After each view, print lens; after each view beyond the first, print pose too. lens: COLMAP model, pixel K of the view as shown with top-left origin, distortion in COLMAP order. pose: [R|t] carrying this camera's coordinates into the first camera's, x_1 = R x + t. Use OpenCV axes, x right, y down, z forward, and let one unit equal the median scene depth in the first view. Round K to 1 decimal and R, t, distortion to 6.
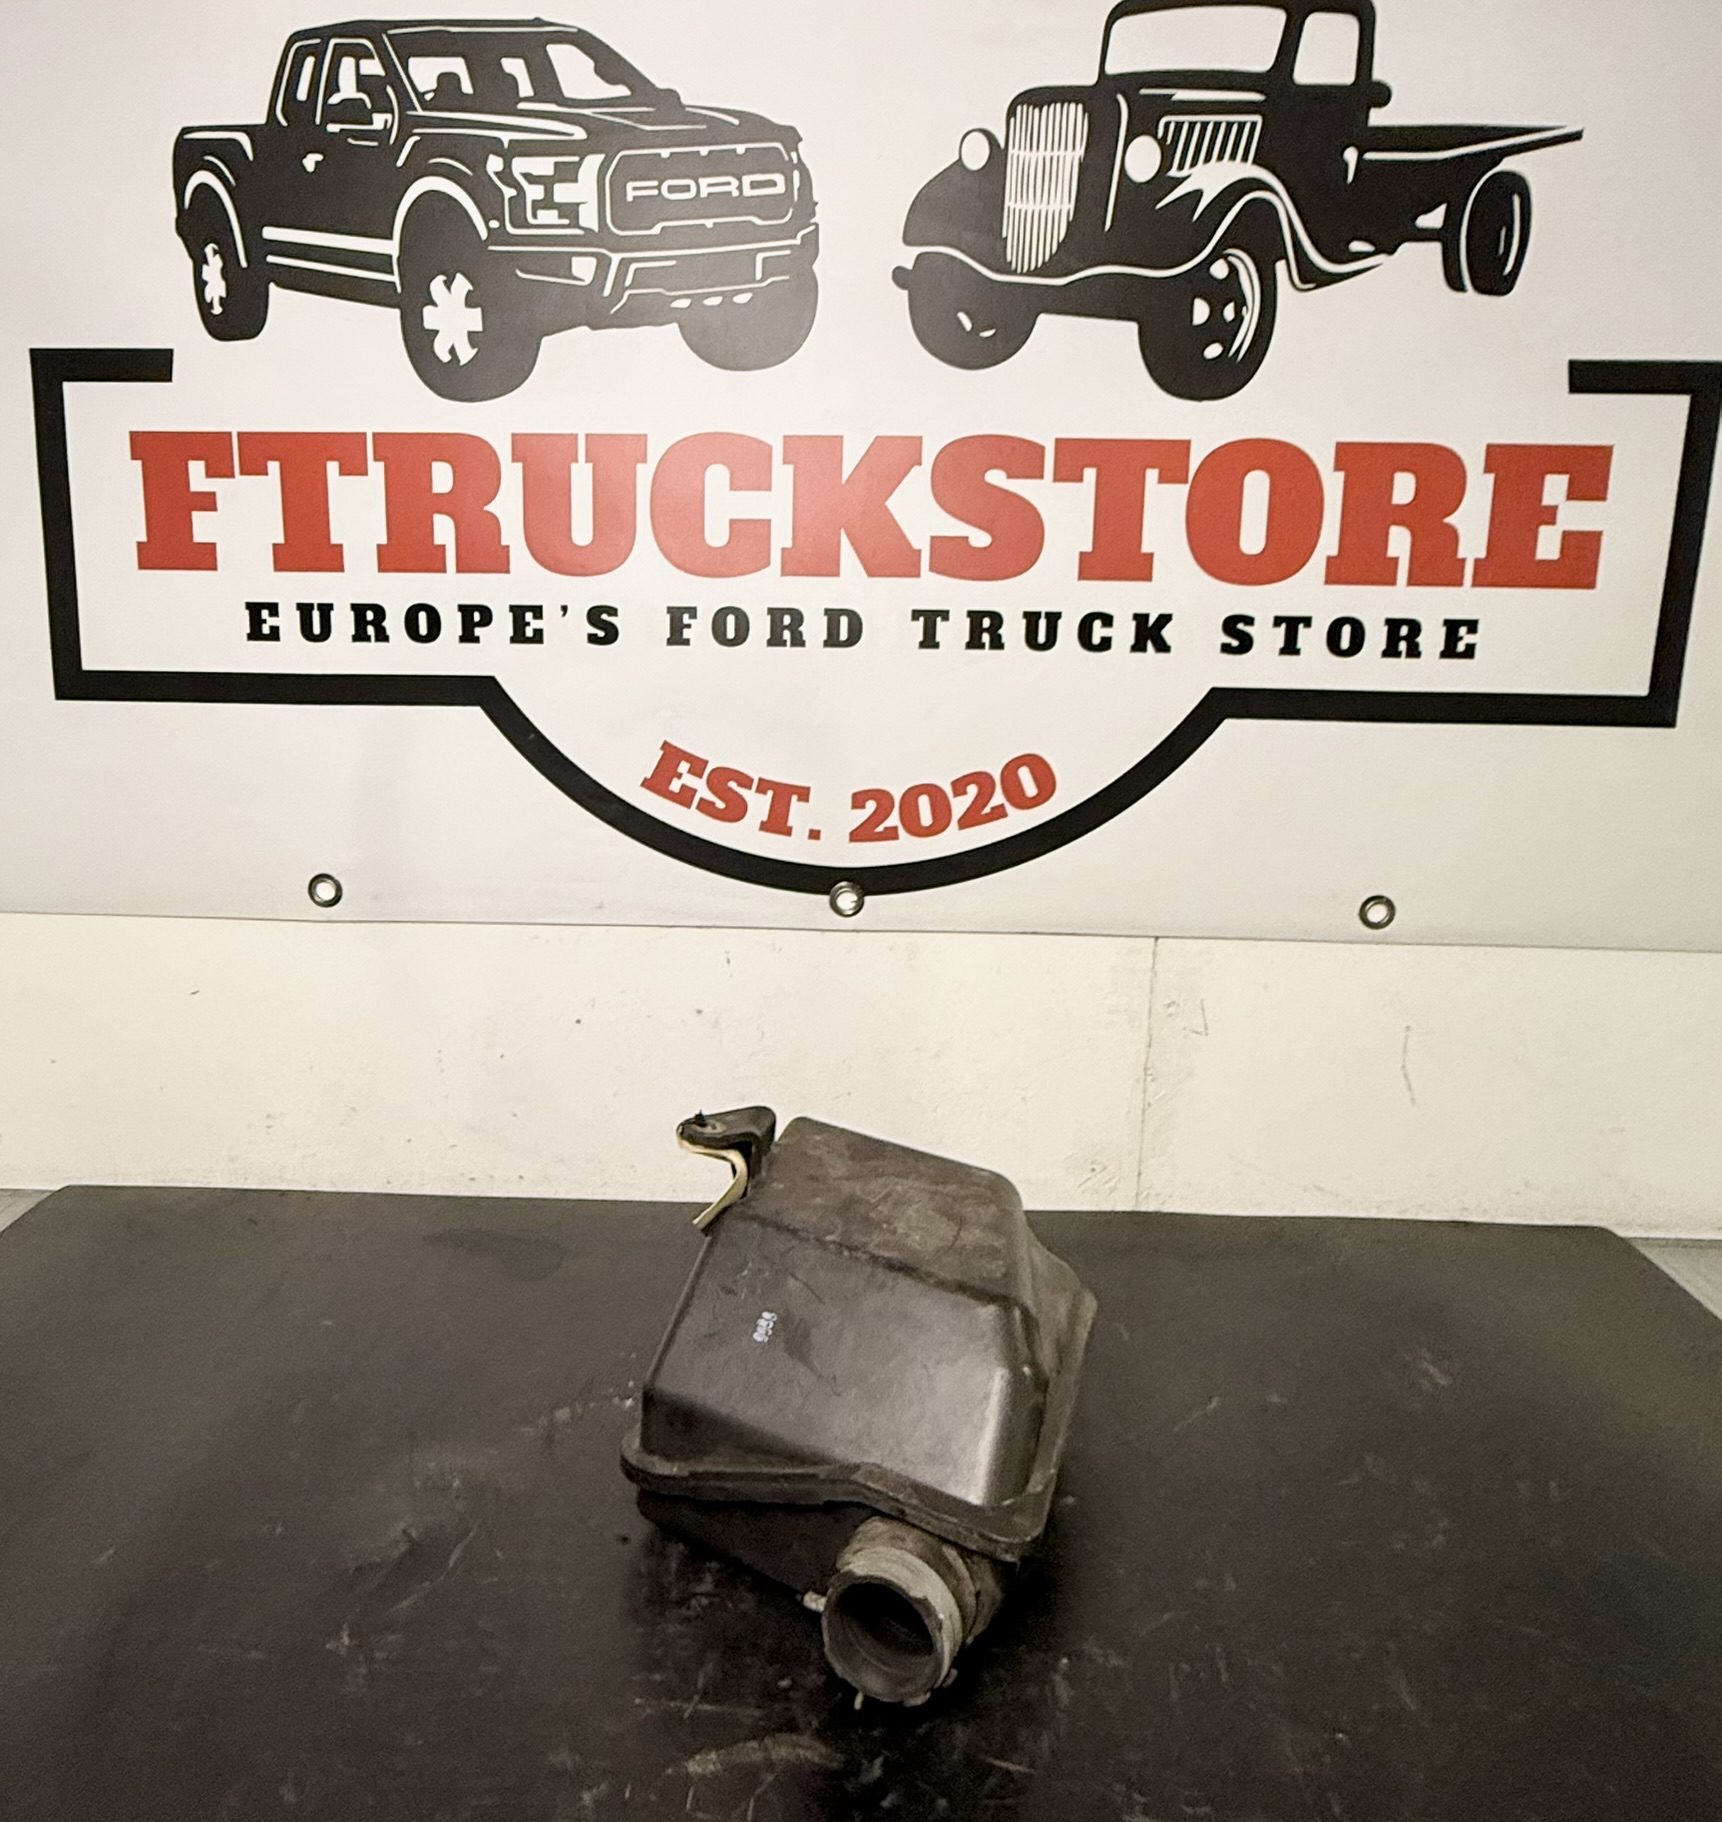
lens RADIAL K [[1095.2, 0, 793.3], [0, 1095.2, 828.2], [0, 0, 1]] dist [-0.002869, 0.001602]
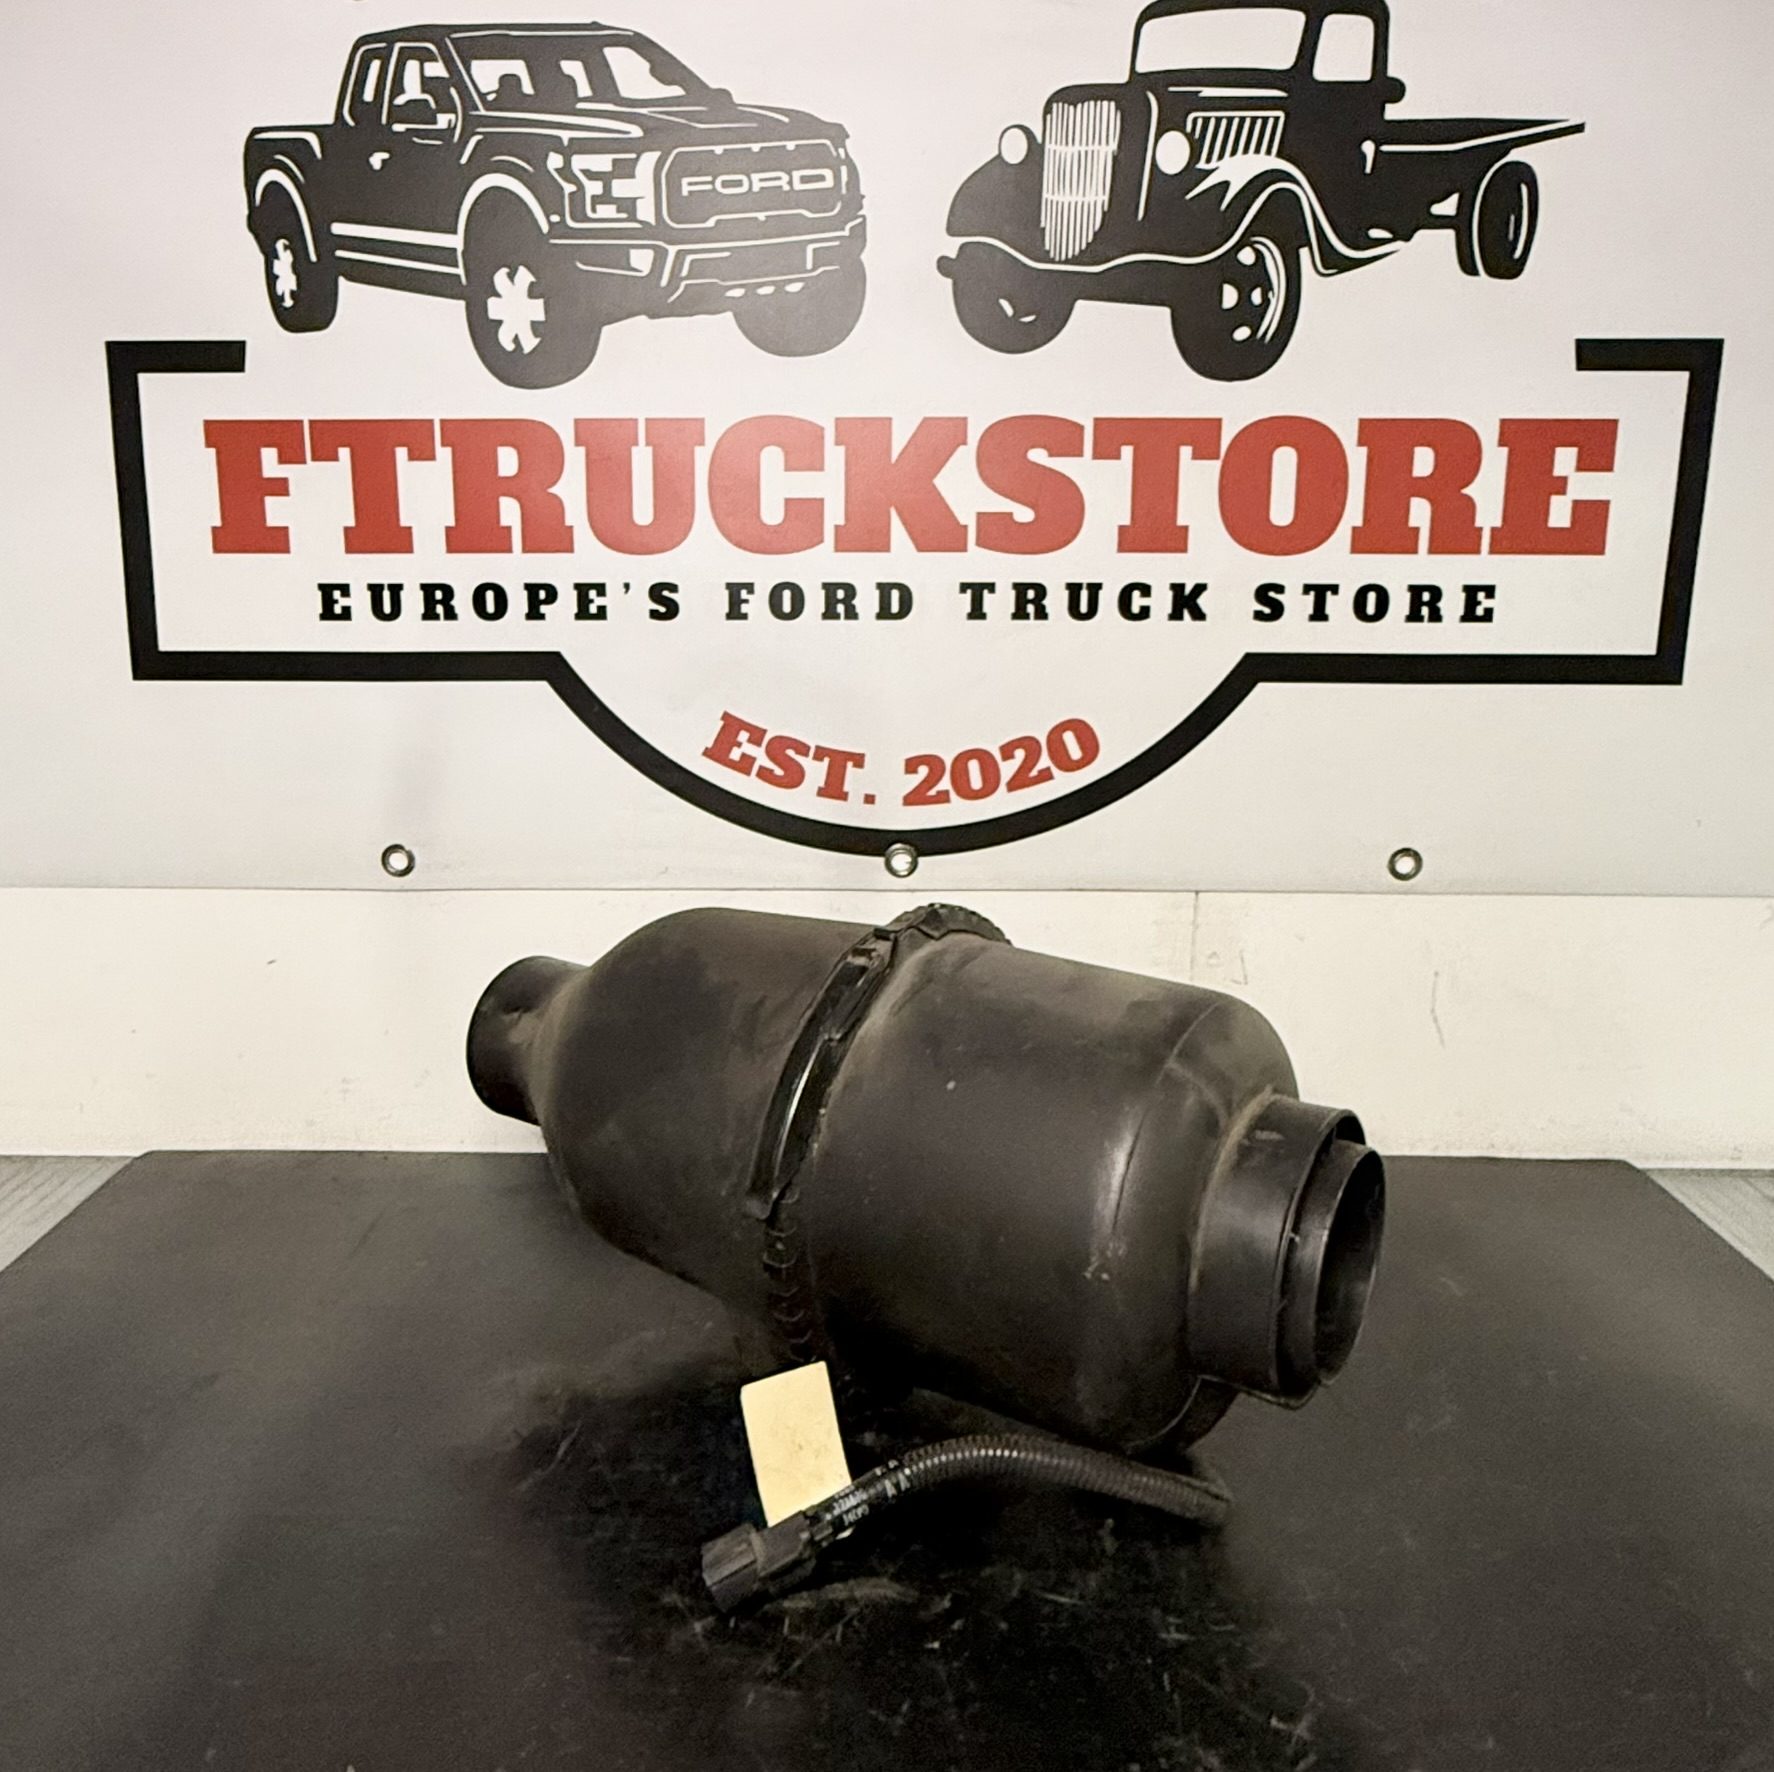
lens RADIAL K [[1159.6, 0, 851.2], [0, 1159.6, 816.8], [0, 0, 1]] dist [-0.003315, 0.003453]
pose [[0.999771, -0.016260, 0.013910, -0.015067], [0.016009, 0.999711, 0.017937, 0.003004], [-0.014197, -0.017711, 0.999742, -0.114693]]
